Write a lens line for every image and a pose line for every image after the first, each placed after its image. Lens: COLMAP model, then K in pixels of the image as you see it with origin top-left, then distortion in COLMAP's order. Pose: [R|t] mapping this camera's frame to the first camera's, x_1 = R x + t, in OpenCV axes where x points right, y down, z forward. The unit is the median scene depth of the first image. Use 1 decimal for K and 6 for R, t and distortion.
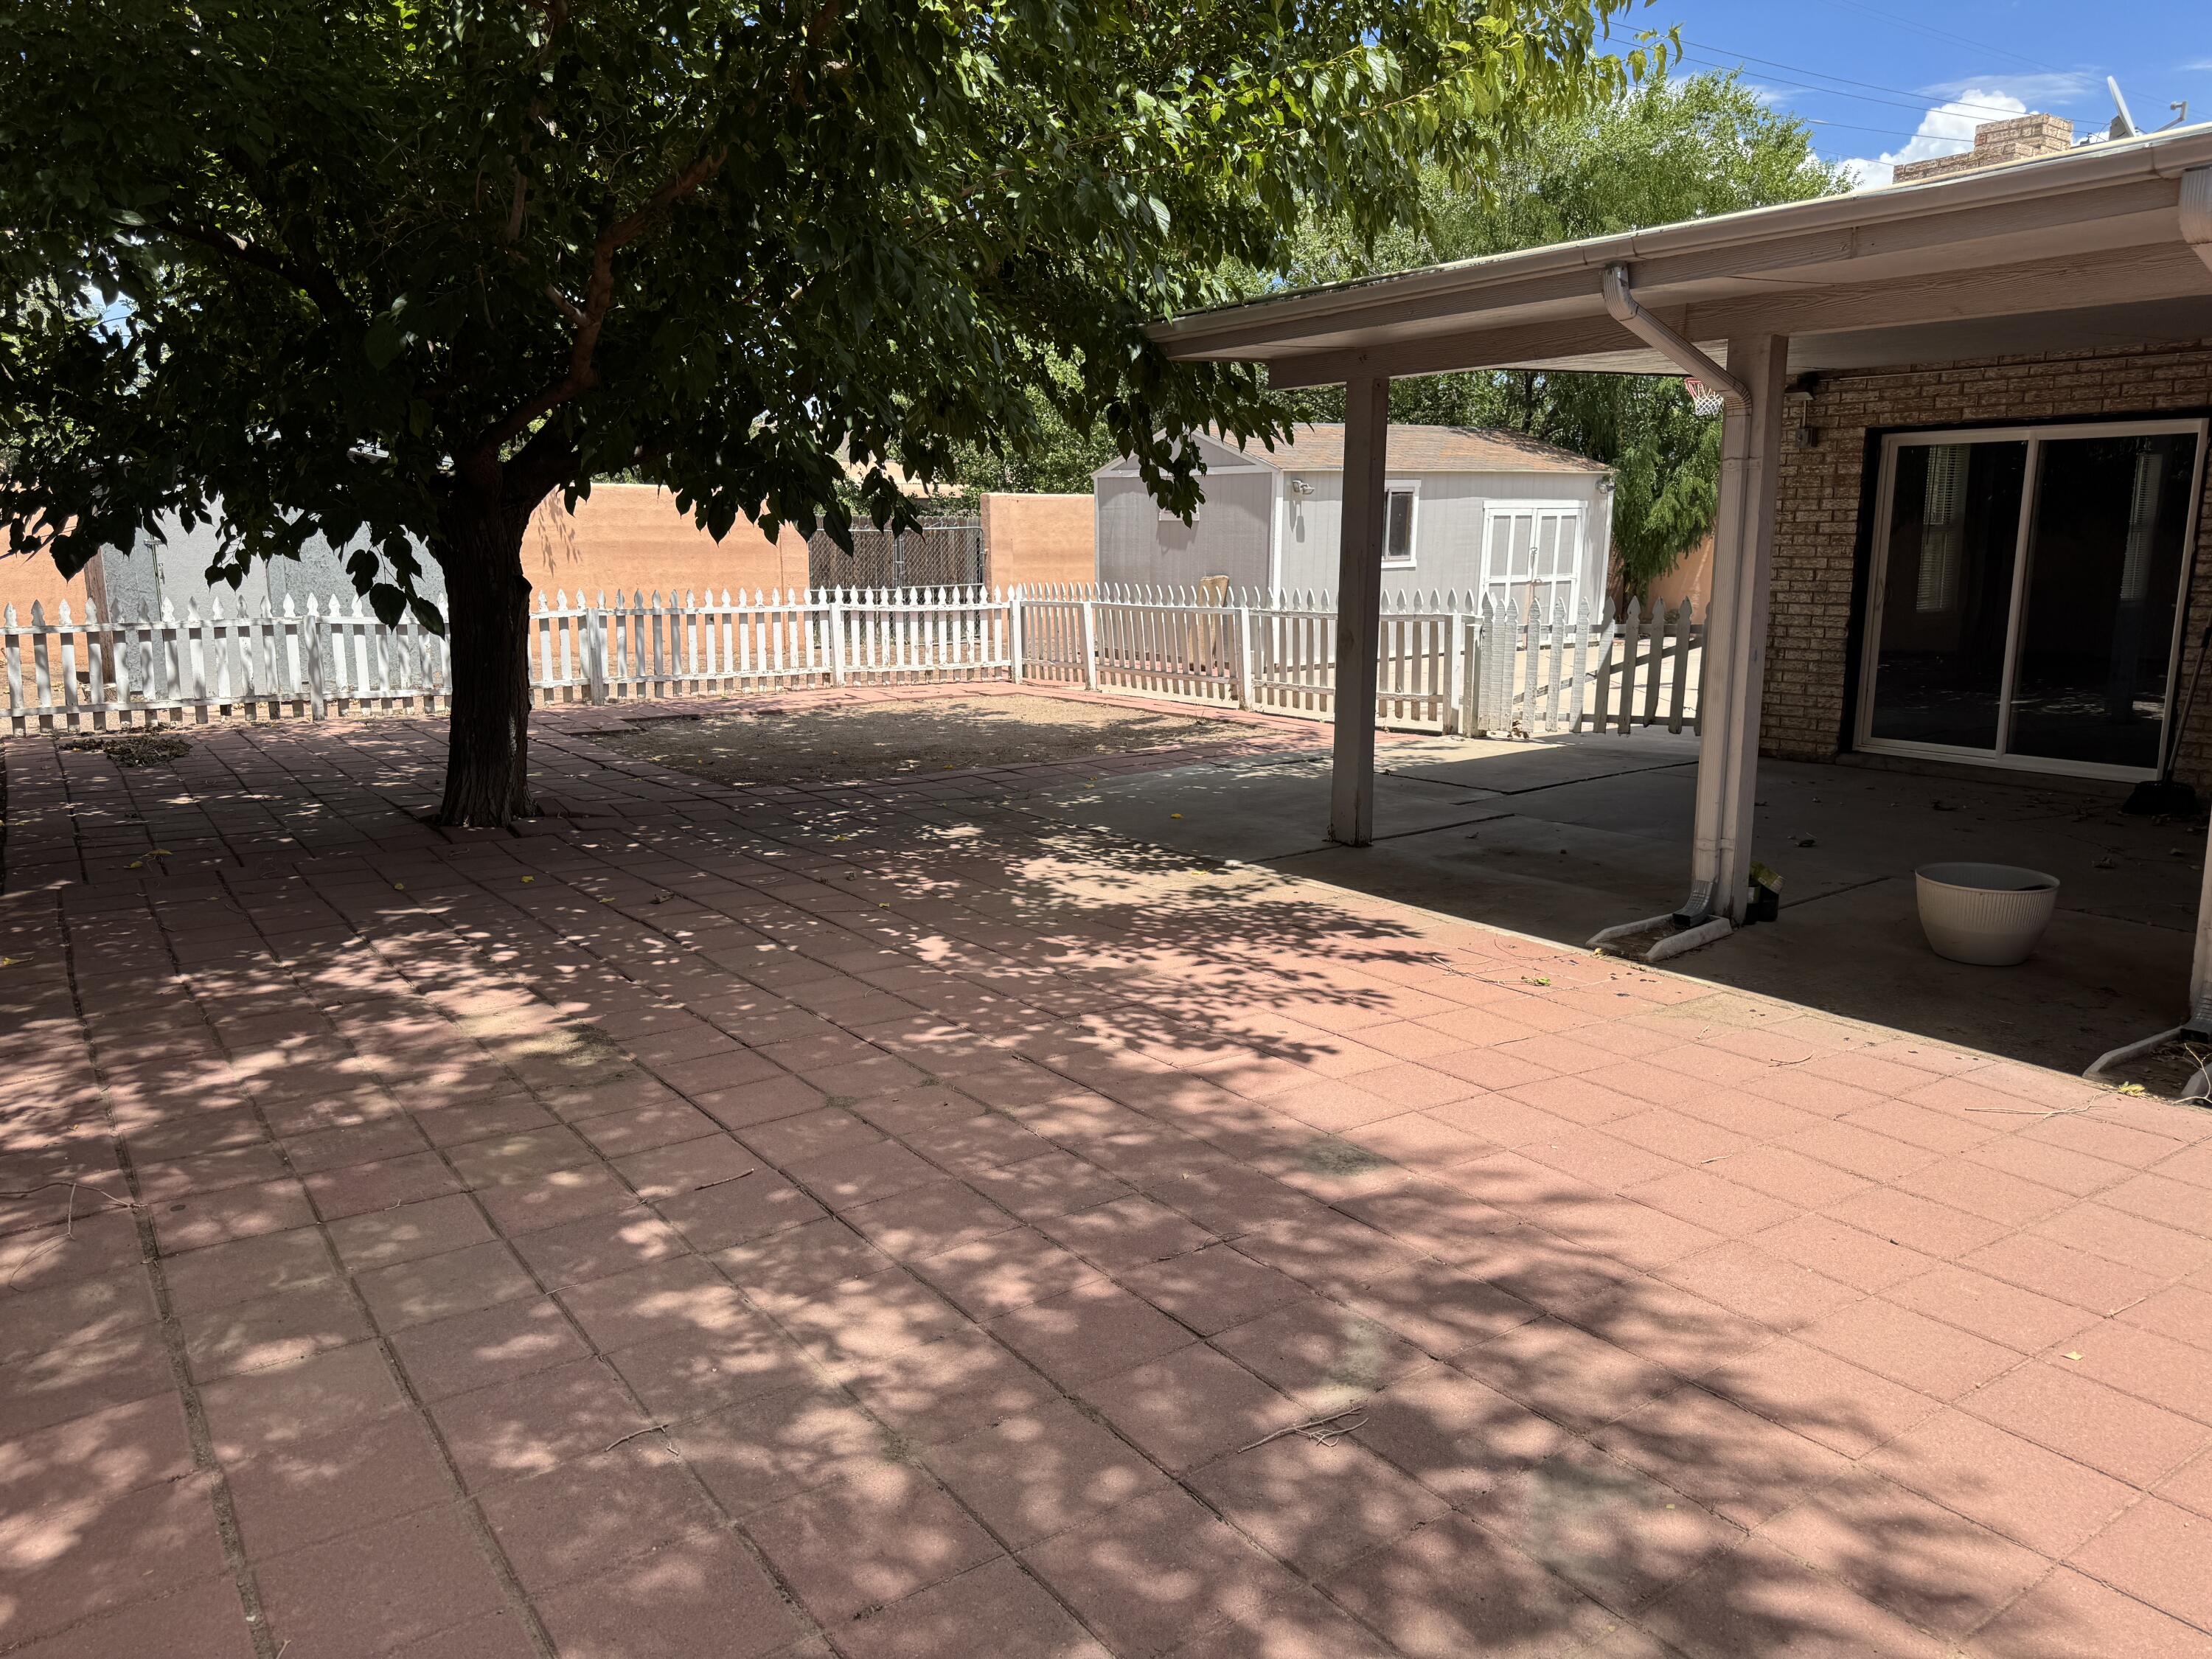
lens RADIAL K [[1578.3, 0, 1090.3], [0, 1578.3, 838.9], [0, 0, 1]] dist [0.048136, -0.050162]
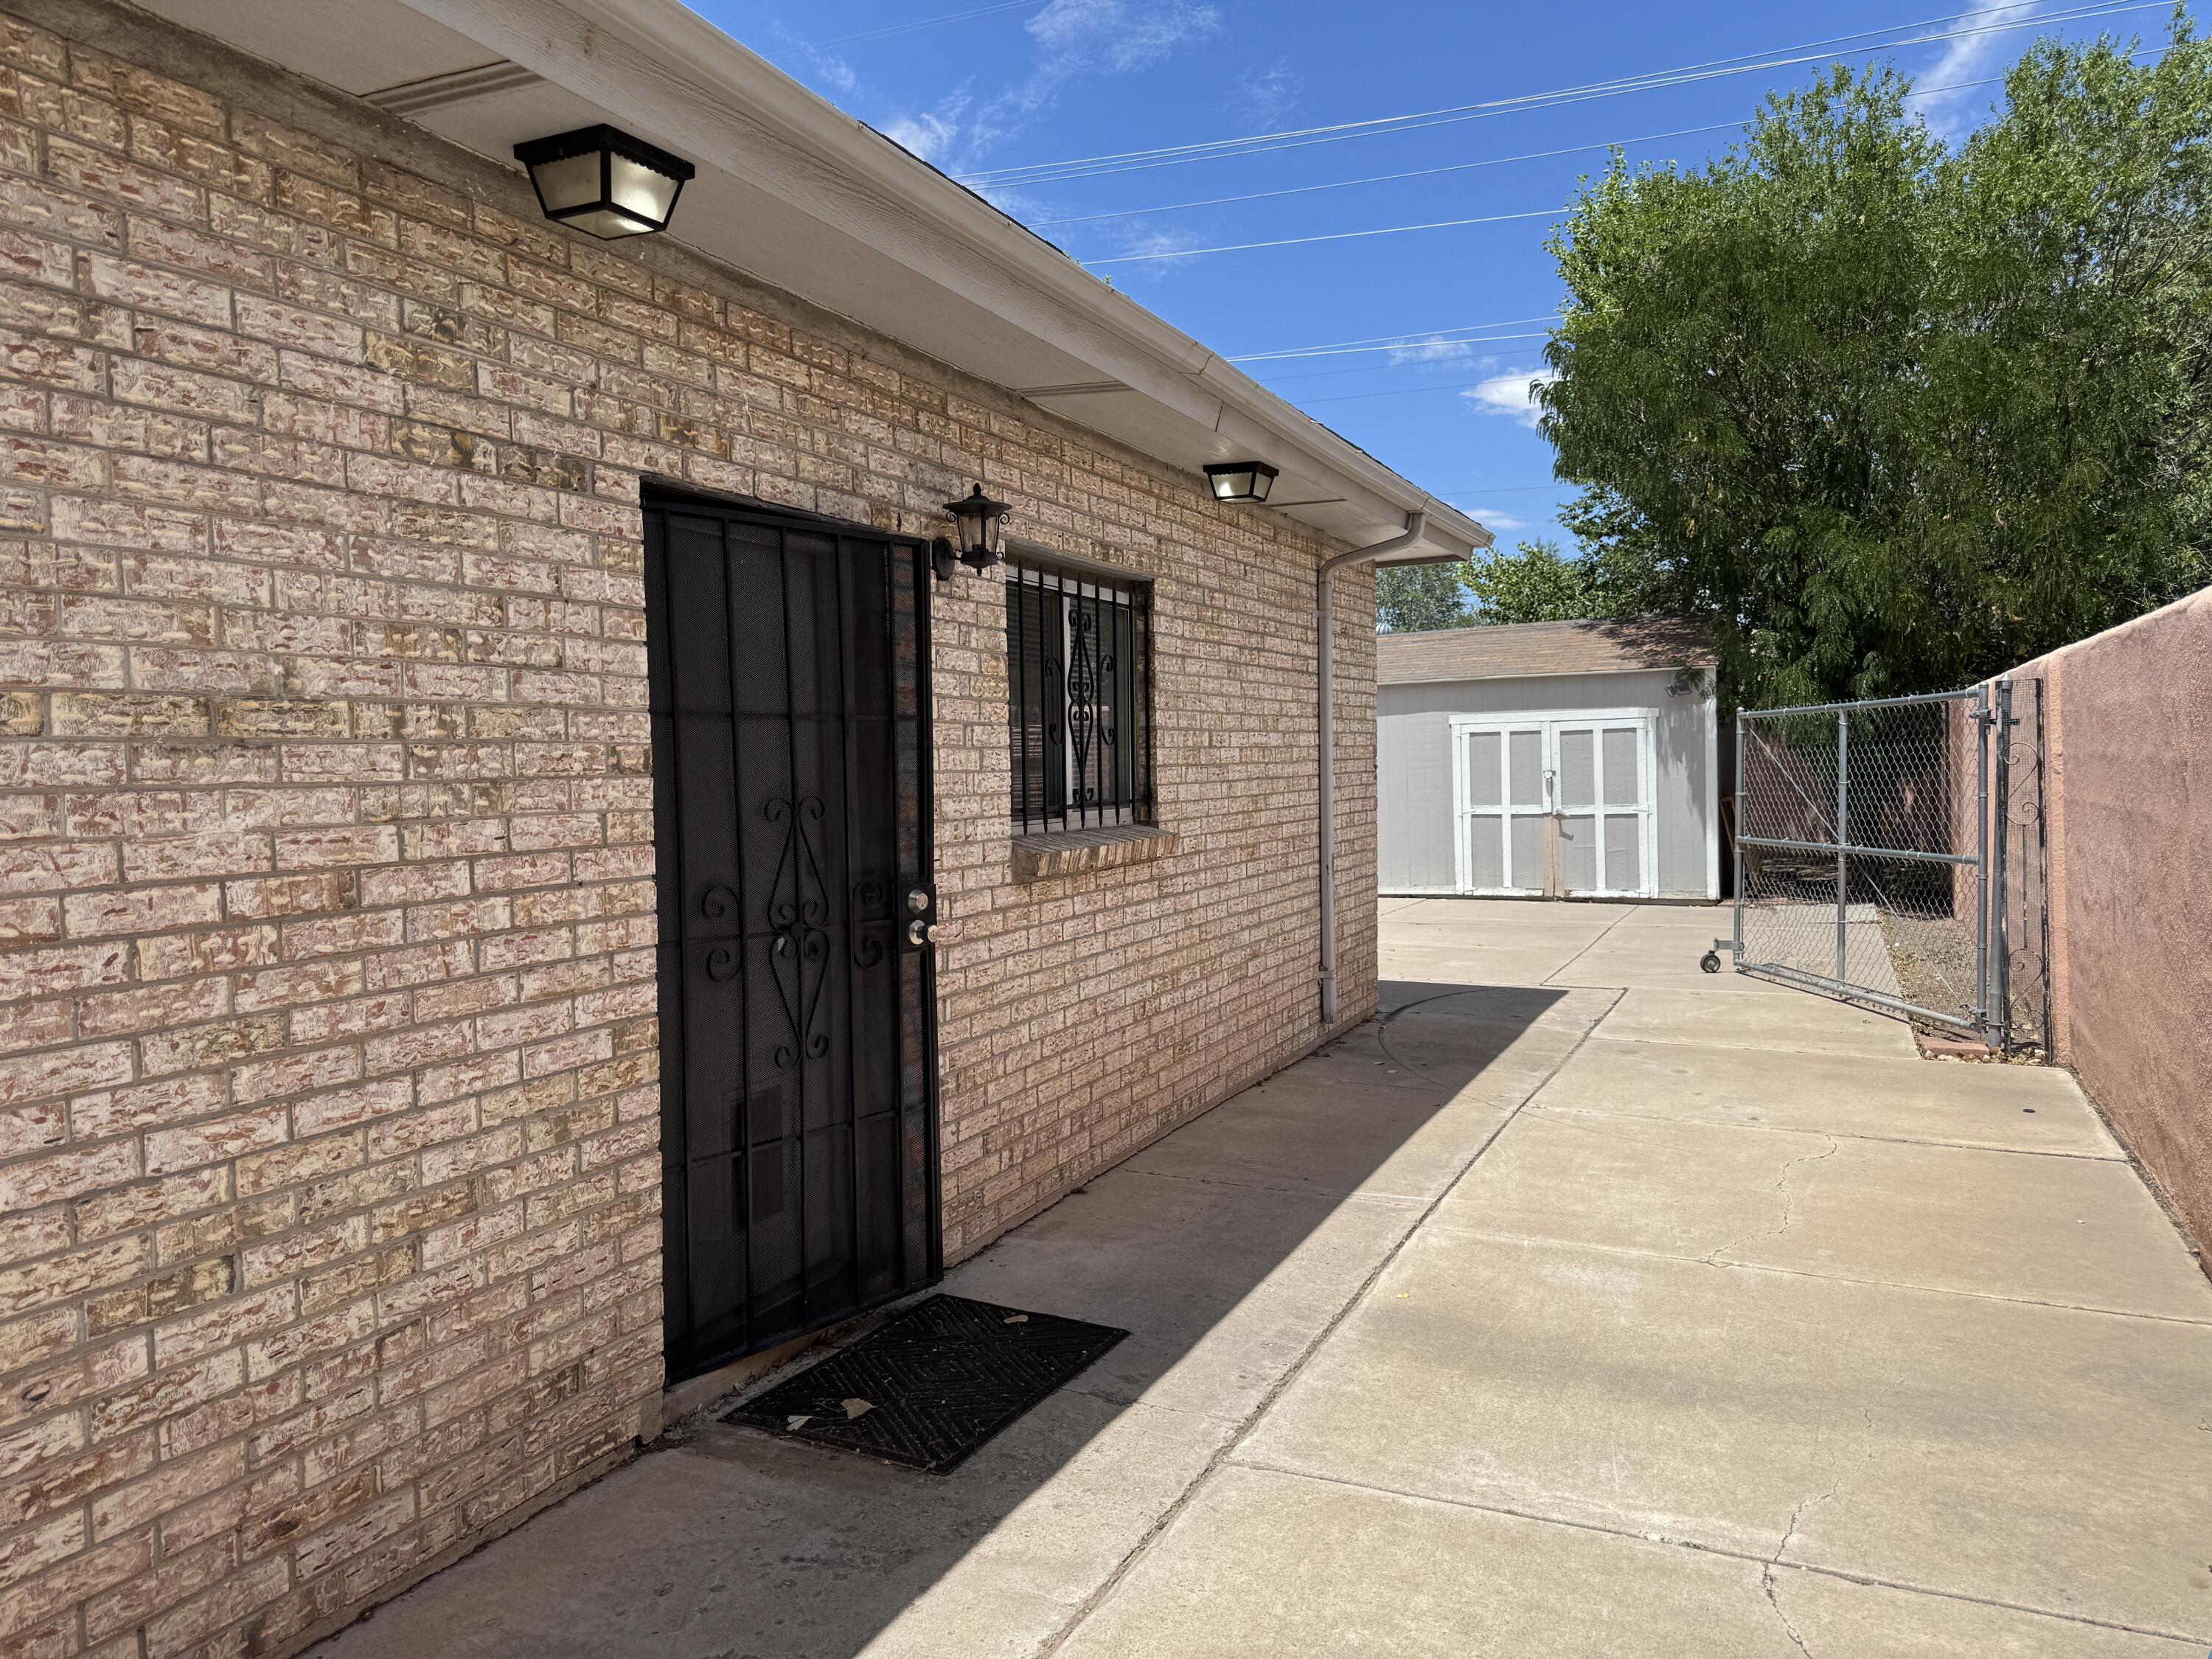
lens RADIAL K [[1578.3, 0, 1108.6], [0, 1578.3, 828.3], [0, 0, 1]] dist [0.048136, -0.050162]
pose [[0.509889, 0.021003, -0.859984, 0.841509], [-0.146953, 0.987134, -0.063021, -0.075403], [0.847596, 0.158511, 0.506415, 0.429943]]
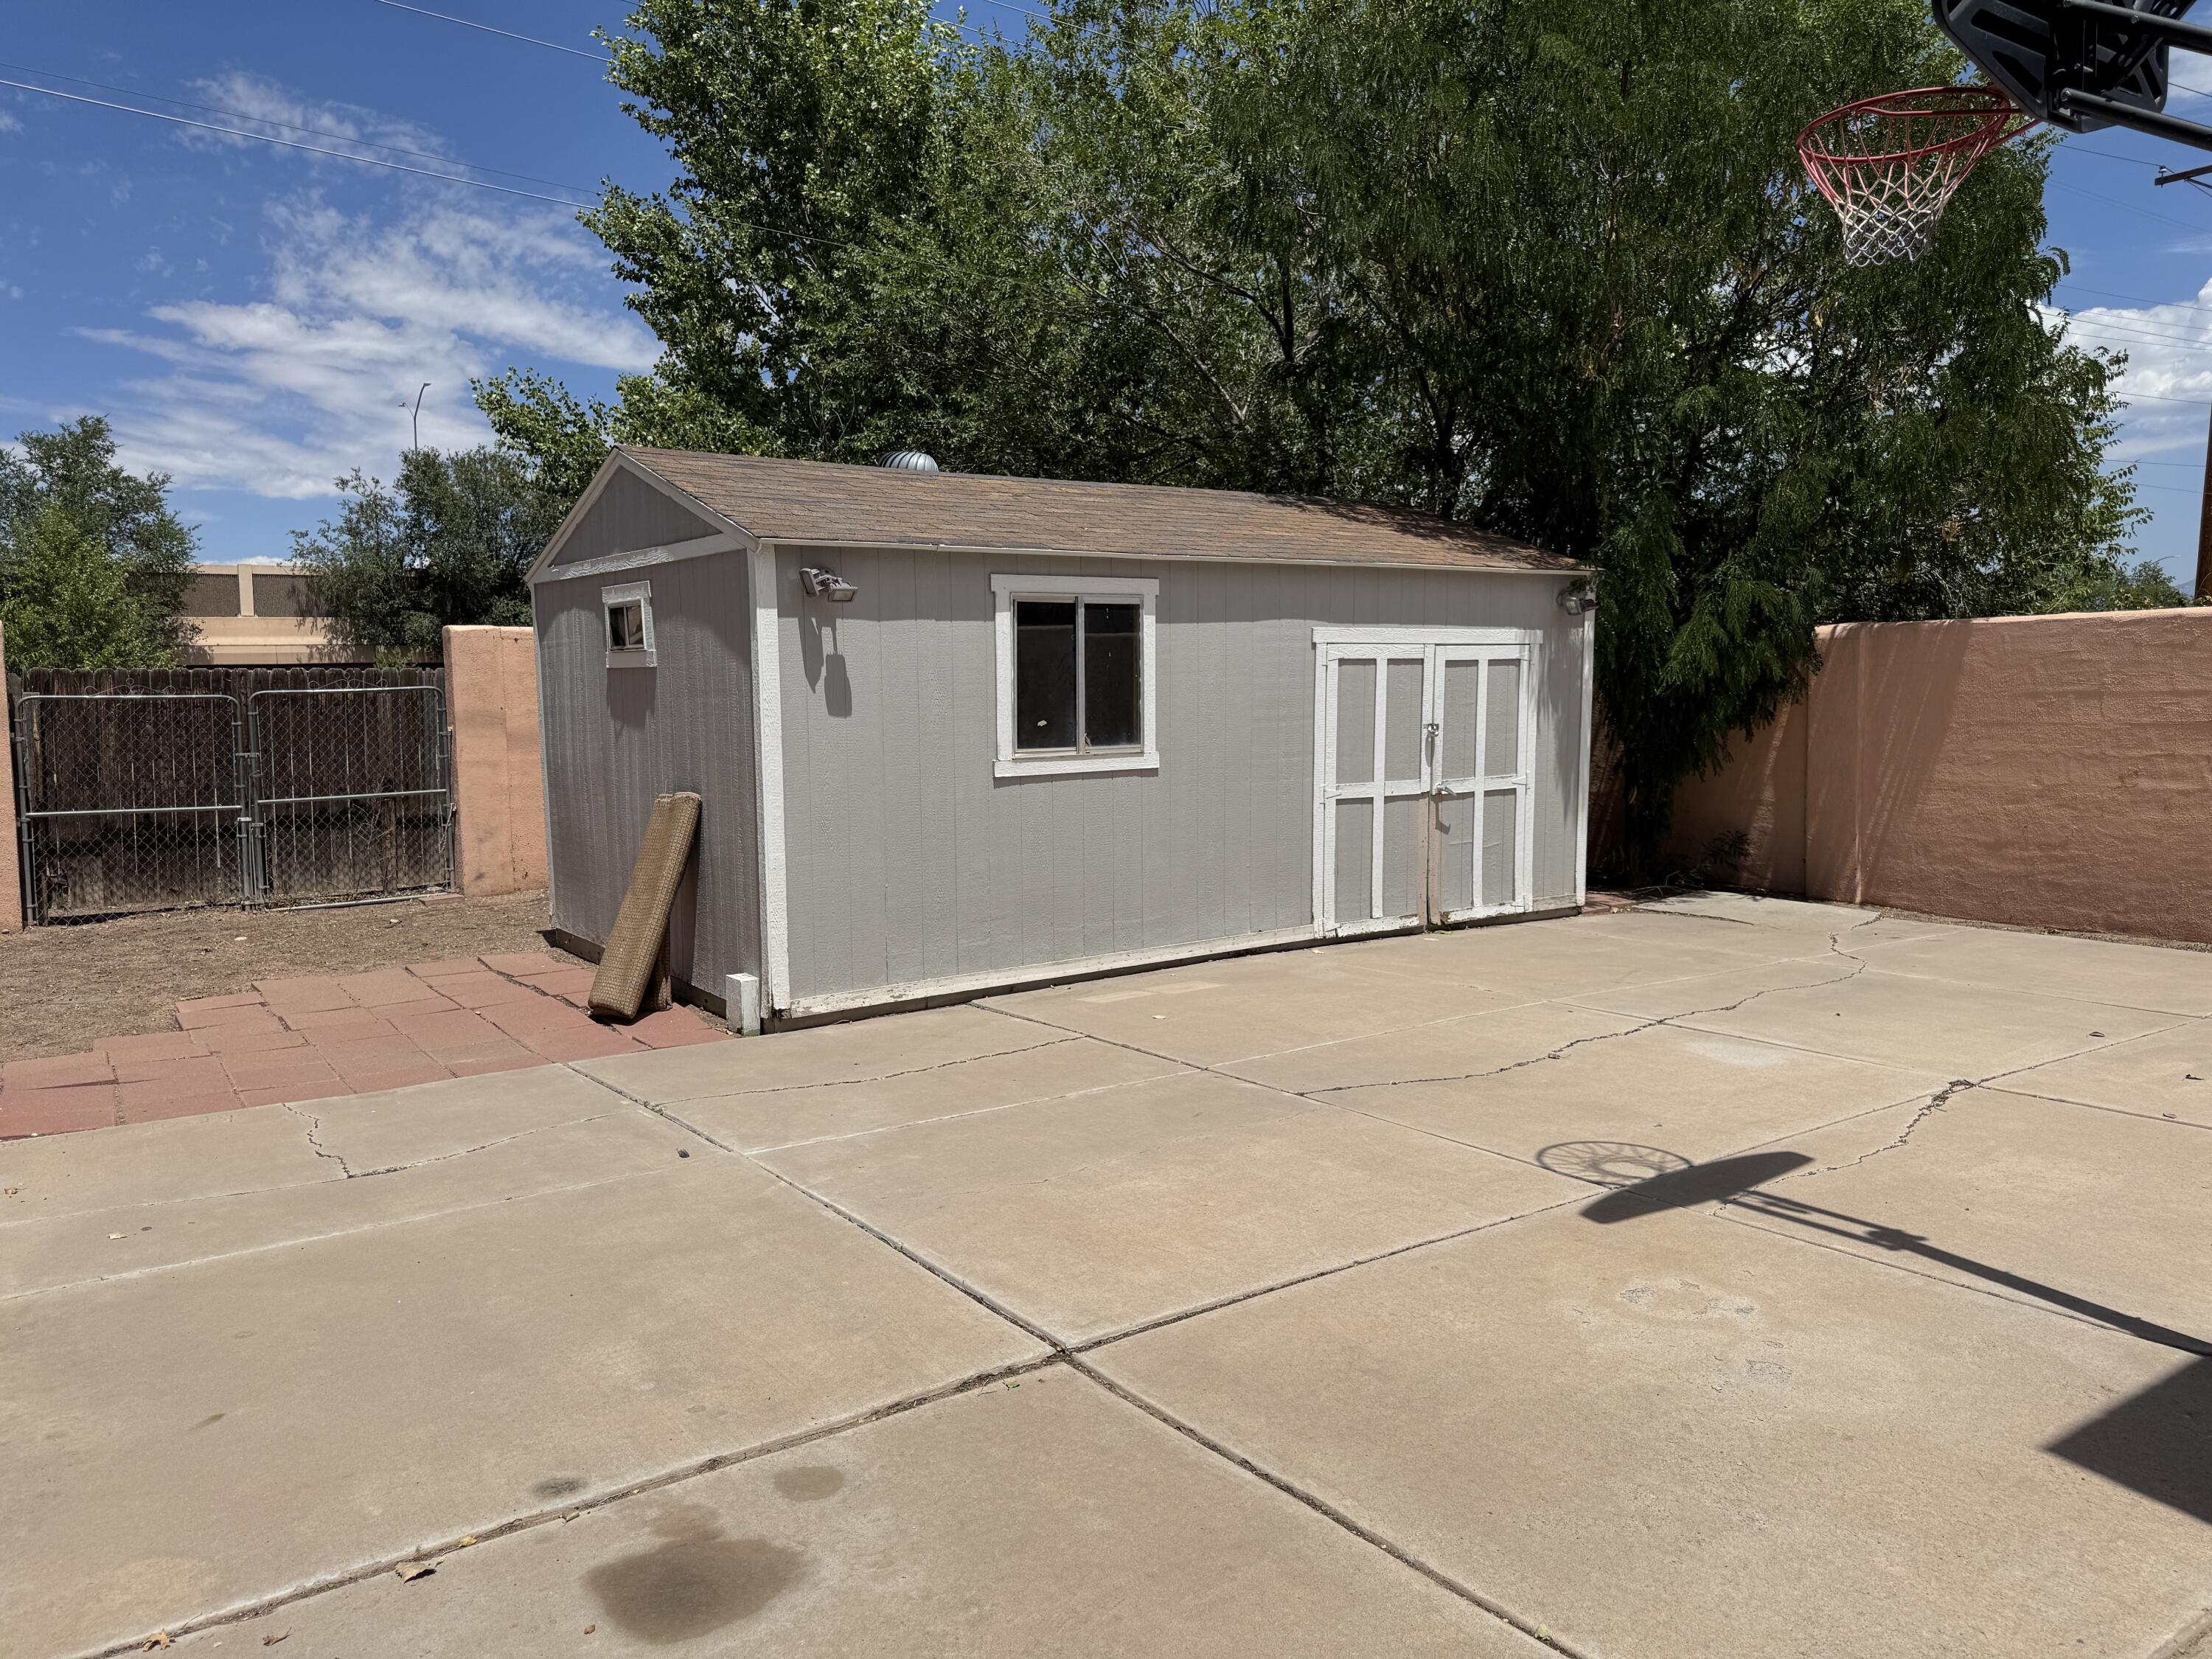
lens RADIAL K [[1578.3, 0, 1103.4], [0, 1578.3, 826.0], [0, 0, 1]] dist [0.048136, -0.050162]
pose [[0.999971, -0.006850, -0.003332, 0.182207], [0.006452, 0.994177, -0.107564, -0.102195], [0.004049, 0.107540, 0.994193, 0.527349]]
